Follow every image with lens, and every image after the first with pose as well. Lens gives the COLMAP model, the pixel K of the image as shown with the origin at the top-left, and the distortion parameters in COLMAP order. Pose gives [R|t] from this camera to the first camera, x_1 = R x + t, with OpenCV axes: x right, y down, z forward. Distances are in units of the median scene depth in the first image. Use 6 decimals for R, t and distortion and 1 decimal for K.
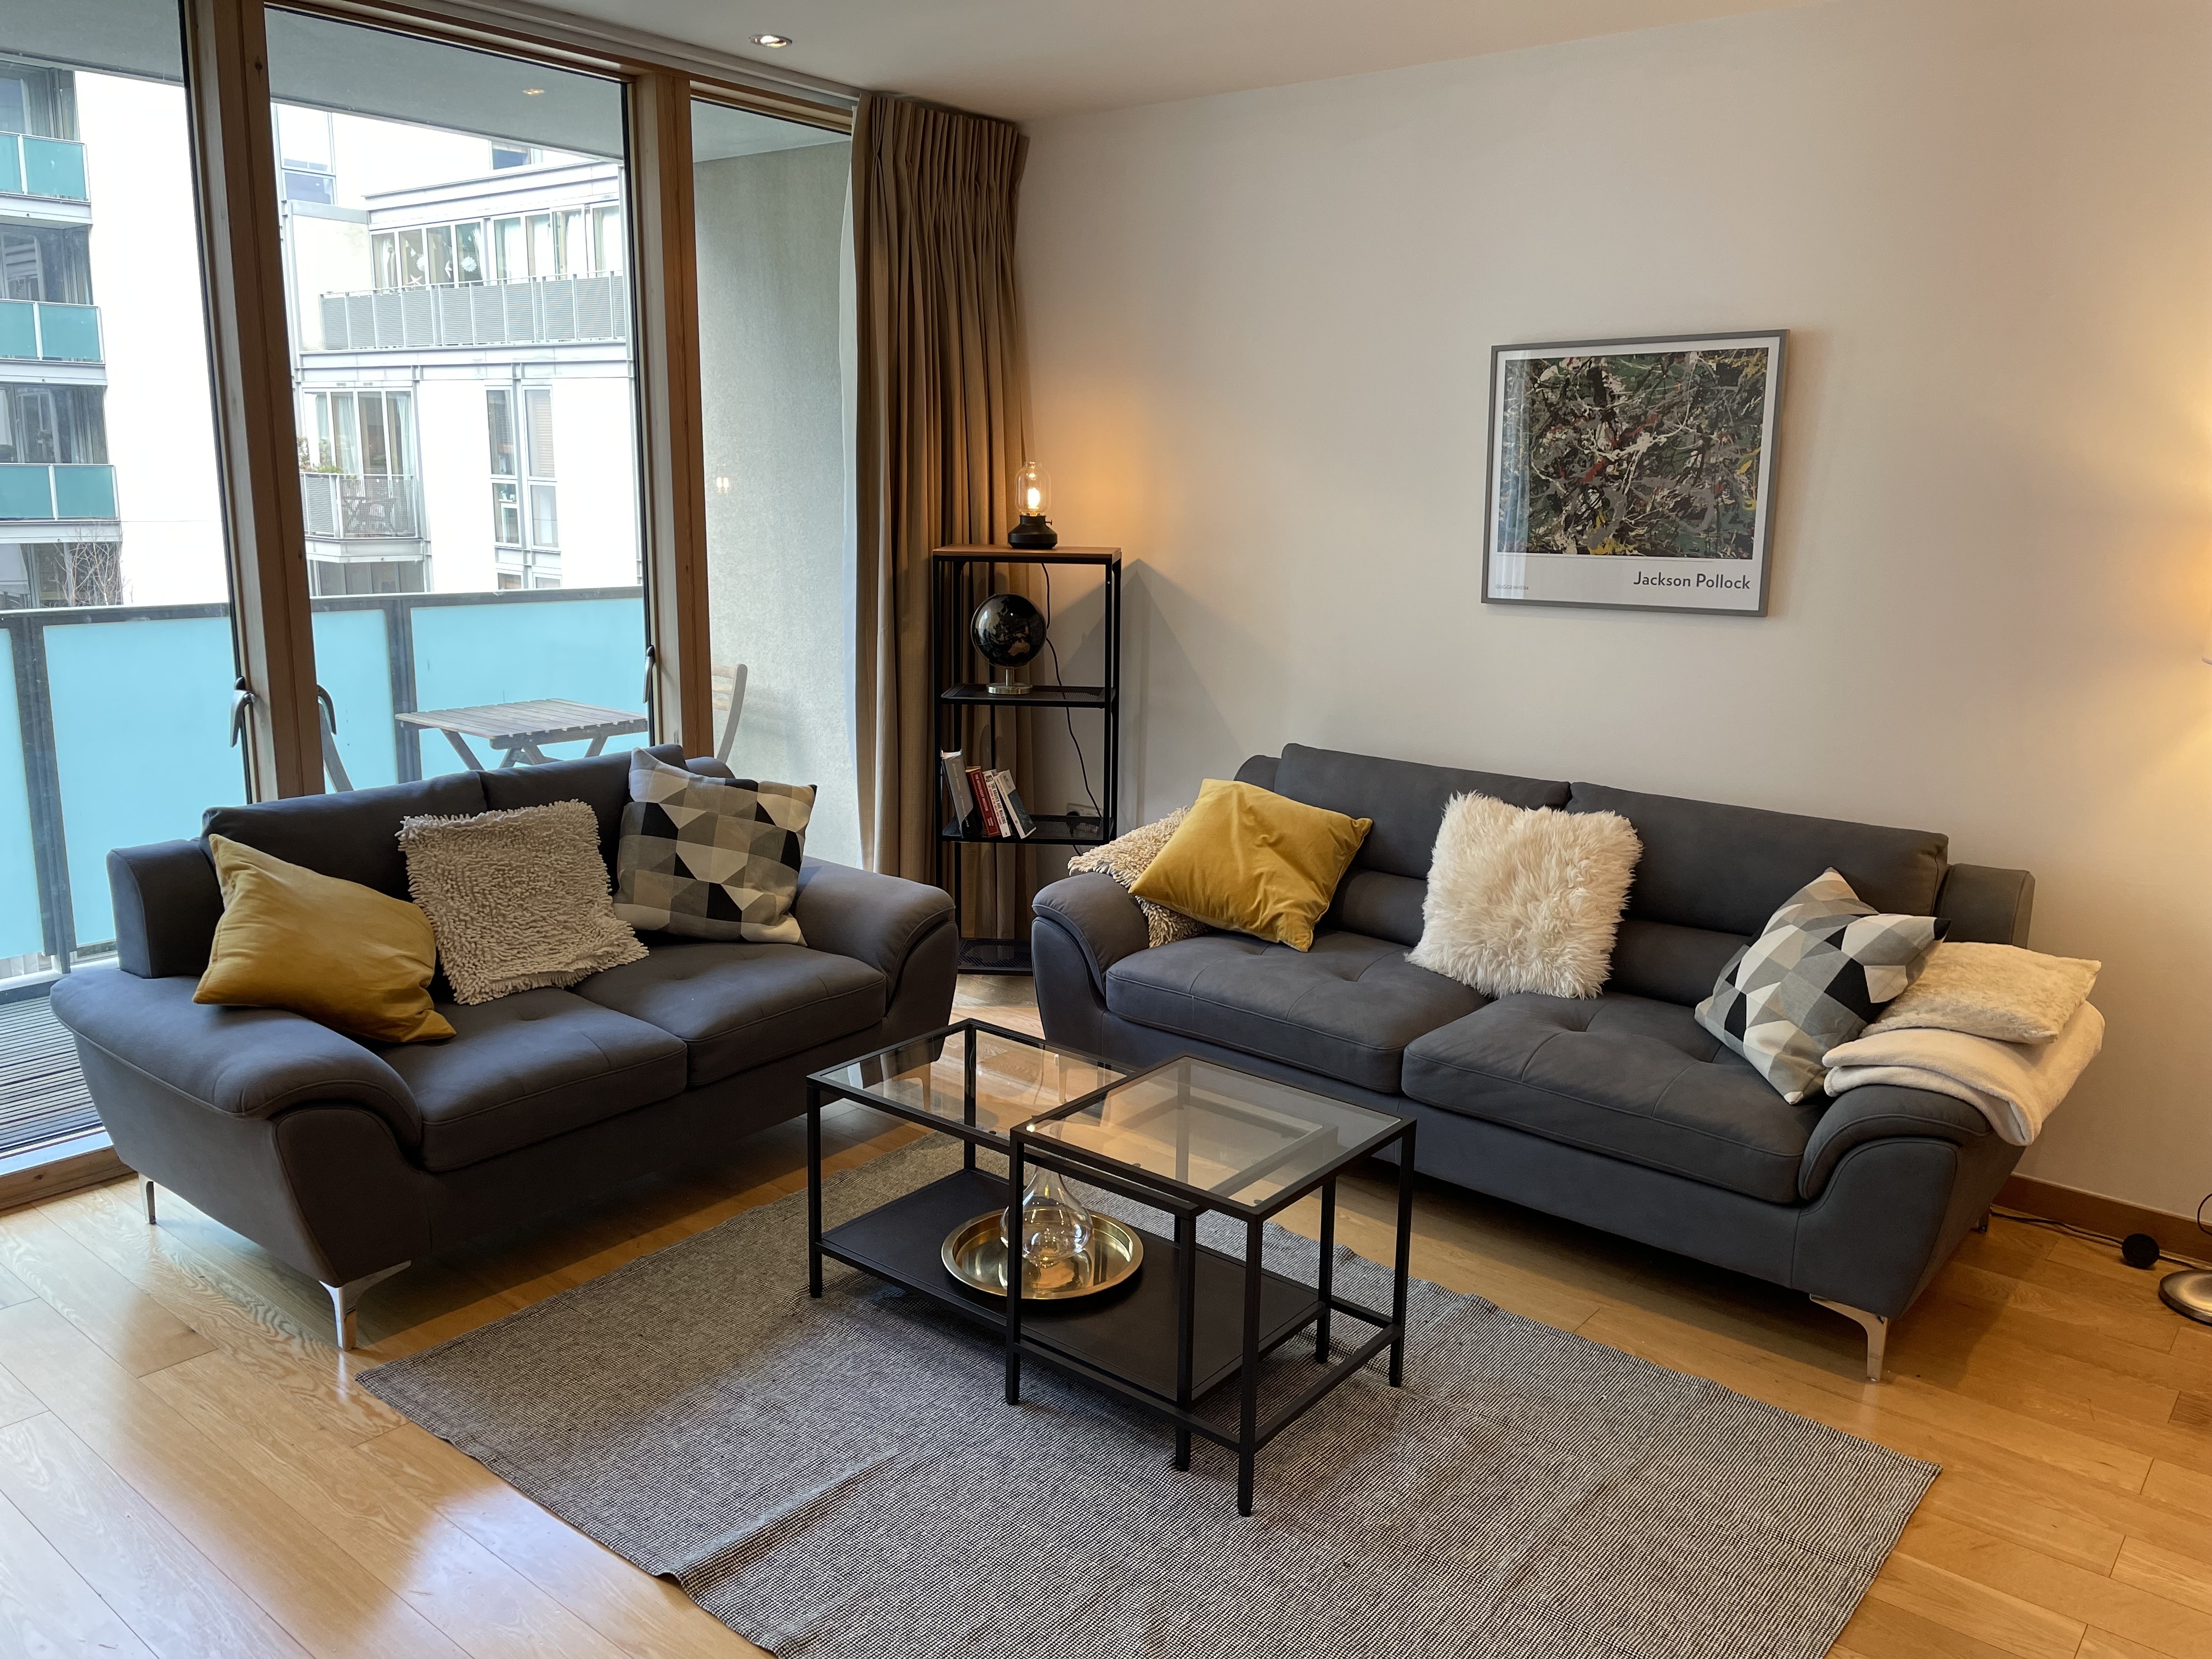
lens RADIAL K [[1666.6, 0, 1122.8], [0, 1666.6, 816.7], [0, 0, 1]] dist [0.099411, -0.125919]
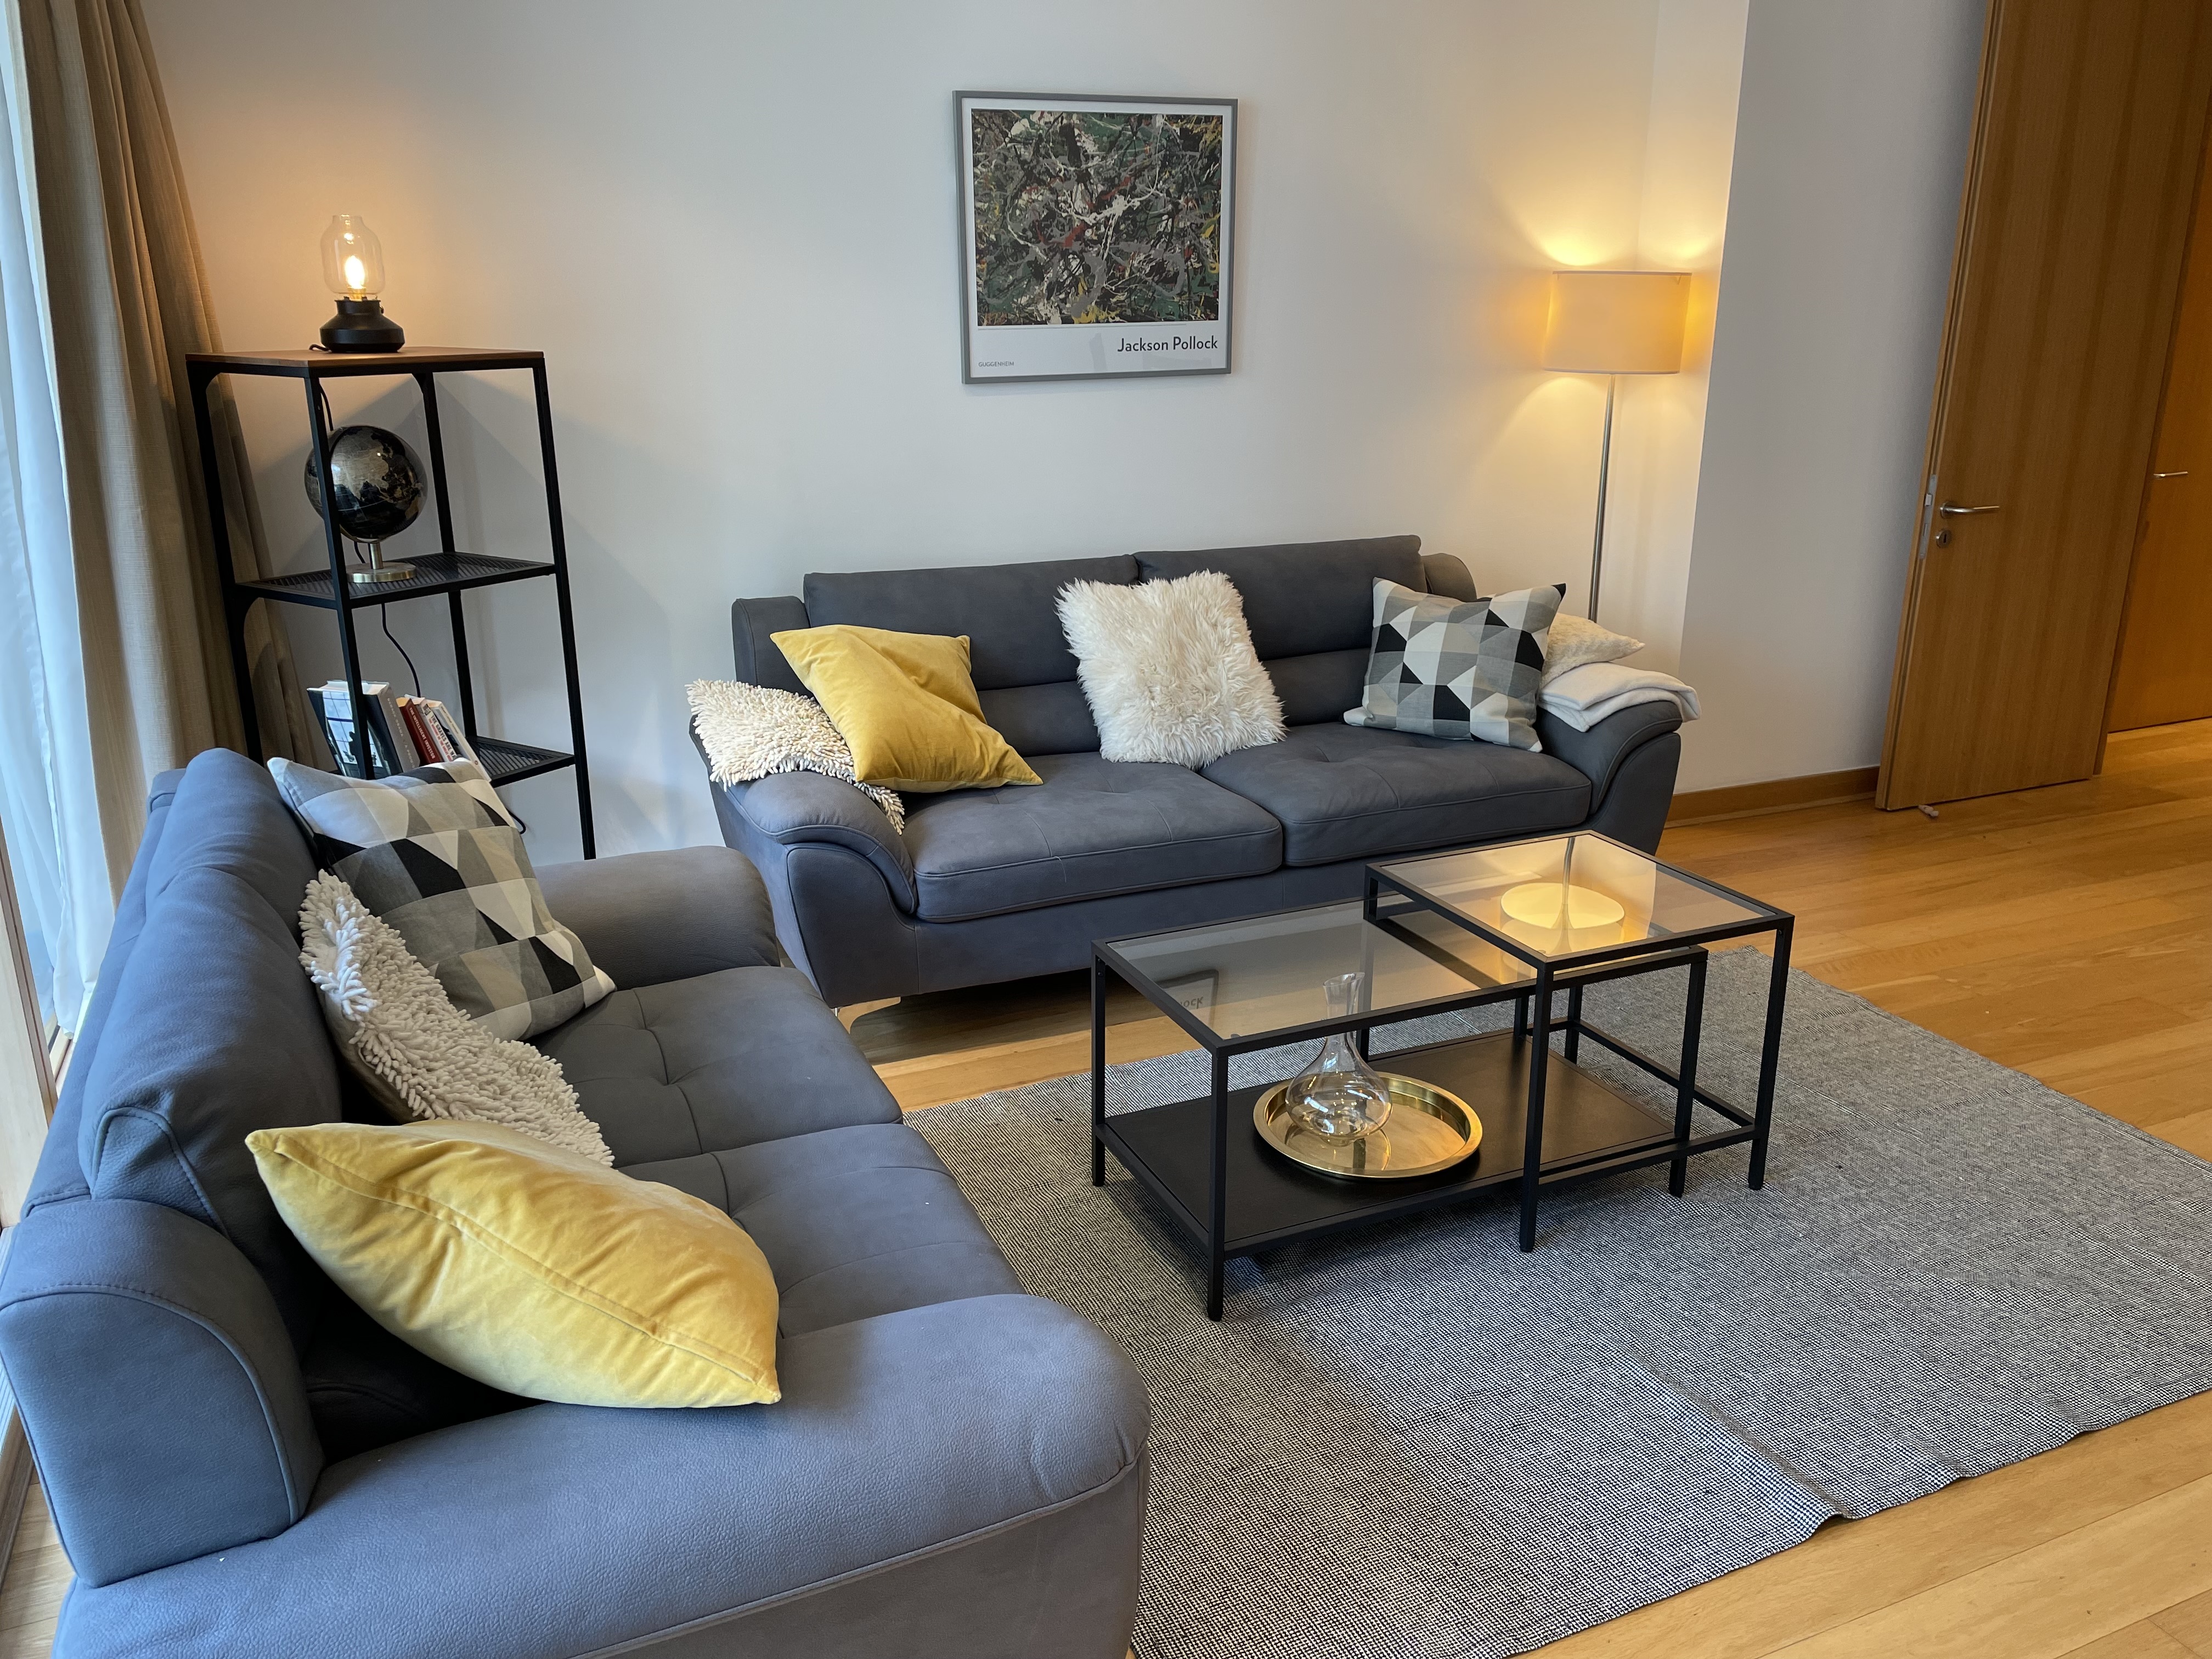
lens RADIAL K [[1674.0, 0, 1120.2], [0, 1674.0, 800.9], [0, 0, 1]] dist [0.102061, -0.124595]
pose [[0.459979, -0.275274, 0.844182, -0.640926], [0.192228, 0.959056, 0.207991, -0.090550], [-0.866873, 0.066604, 0.494060, 0.520866]]
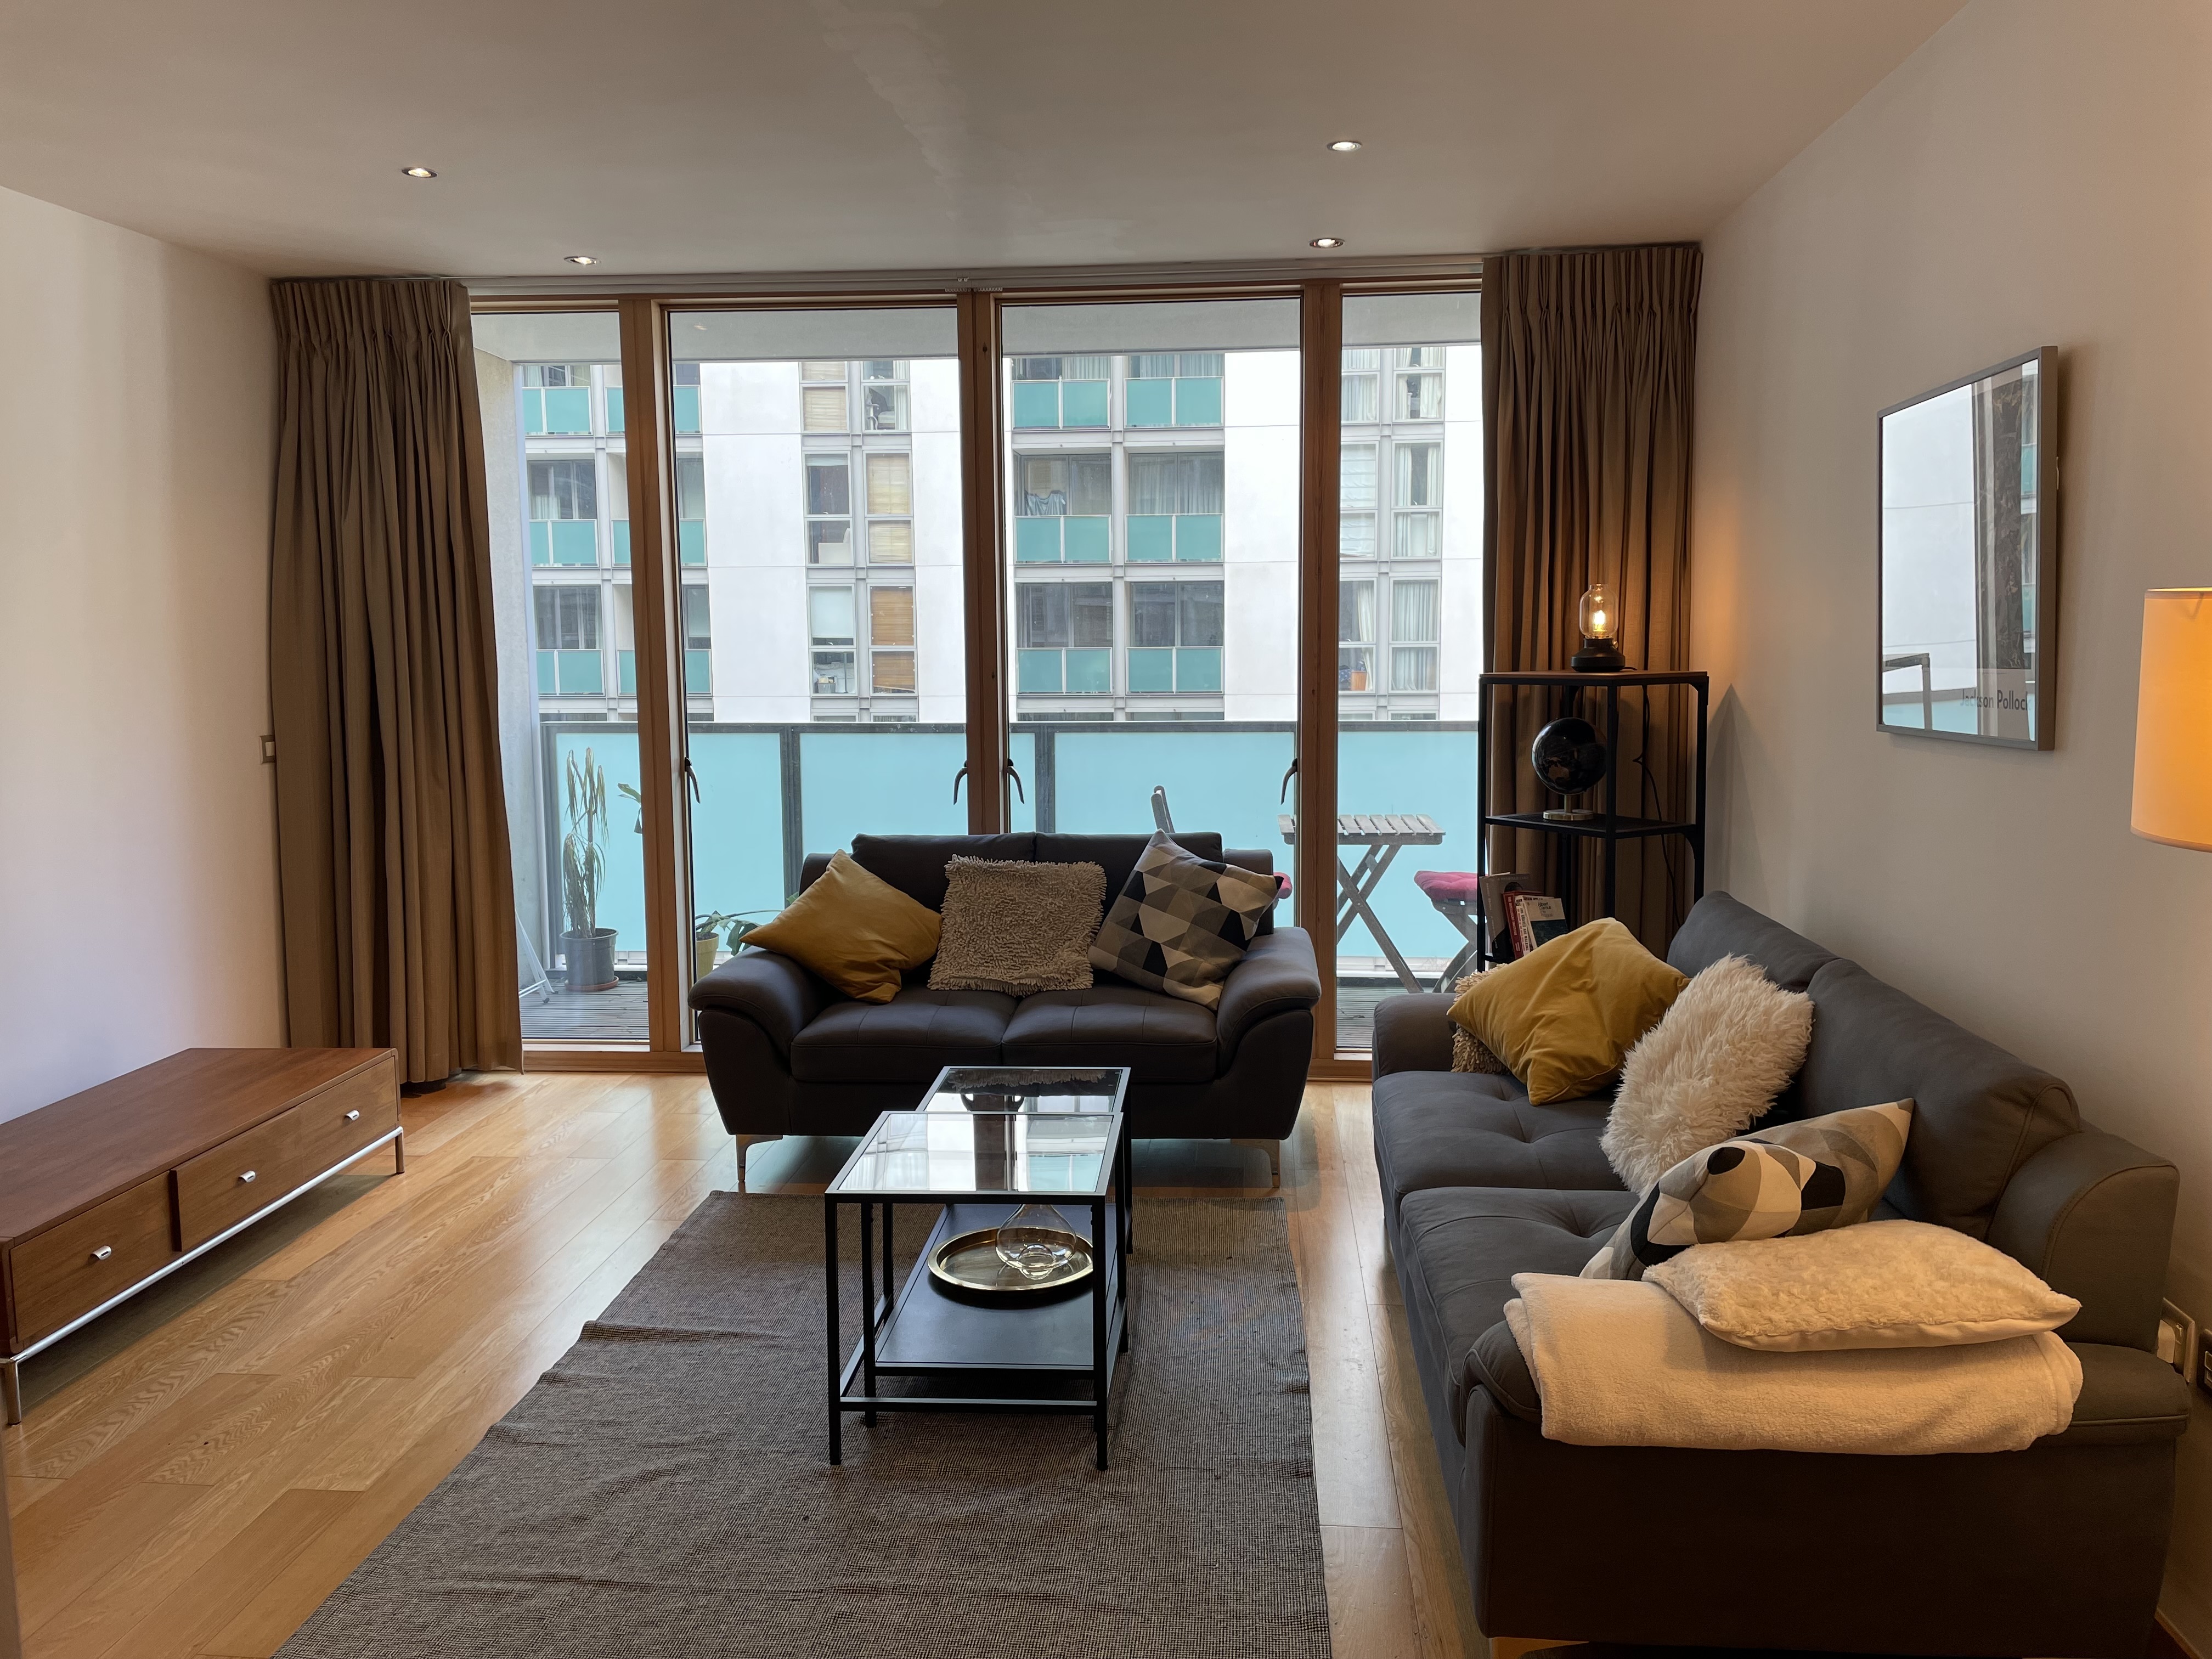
lens RADIAL K [[1665.5, 0, 1112.2], [0, 1665.5, 810.4], [0, 0, 1]] dist [0.112211, -0.145866]
pose [[0.560330, 0.062666, -0.825895, 0.723148], [-0.149992, 0.988325, -0.026771, -0.017129], [0.814575, 0.138879, 0.563187, 0.288978]]
